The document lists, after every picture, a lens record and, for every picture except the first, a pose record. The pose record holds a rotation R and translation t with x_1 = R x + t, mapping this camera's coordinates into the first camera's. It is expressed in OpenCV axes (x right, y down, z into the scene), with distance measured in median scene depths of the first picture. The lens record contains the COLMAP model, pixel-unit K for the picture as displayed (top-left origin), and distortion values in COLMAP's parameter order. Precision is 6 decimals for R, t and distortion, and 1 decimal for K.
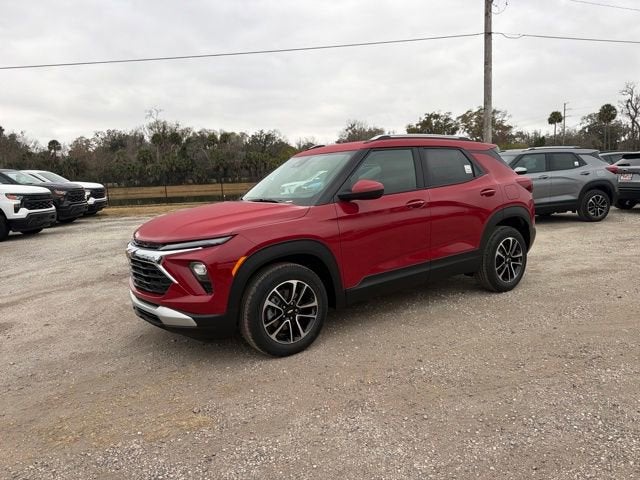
lens RADIAL K [[445.7, 0, 315.6], [0, 445.7, 247.5], [0, 0, 1]] dist [0.079326, -0.112471]
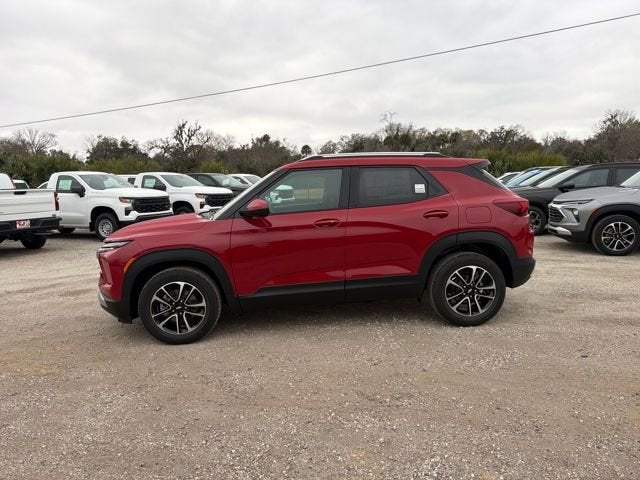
lens RADIAL K [[445.7, 0, 315.6], [0, 445.7, 247.5], [0, 0, 1]] dist [0.079326, -0.112471]
pose [[0.874678, 0.084139, -0.477345, 0.520314], [-0.083655, 0.996245, 0.022316, -0.047205], [0.477430, 0.020413, 0.878433, 0.071868]]
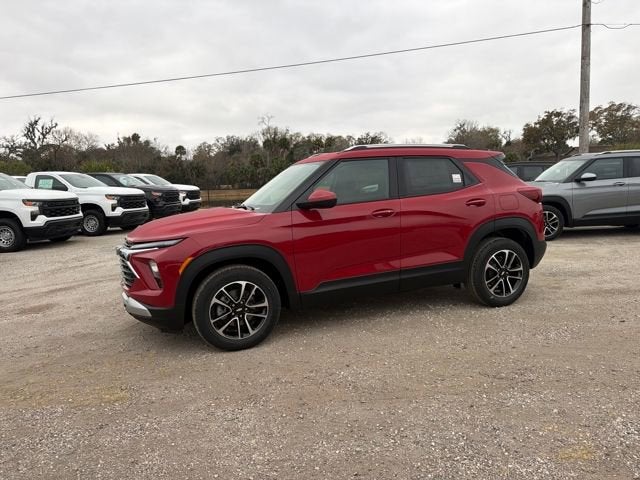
lens RADIAL K [[445.7, 0, 315.6], [0, 445.7, 247.5], [0, 0, 1]] dist [0.079326, -0.112471]
pose [[0.972909, 0.039233, -0.227837, 0.231559], [-0.040440, 0.999182, -0.000628, -0.009834], [0.227626, 0.009824, 0.973699, -0.013666]]
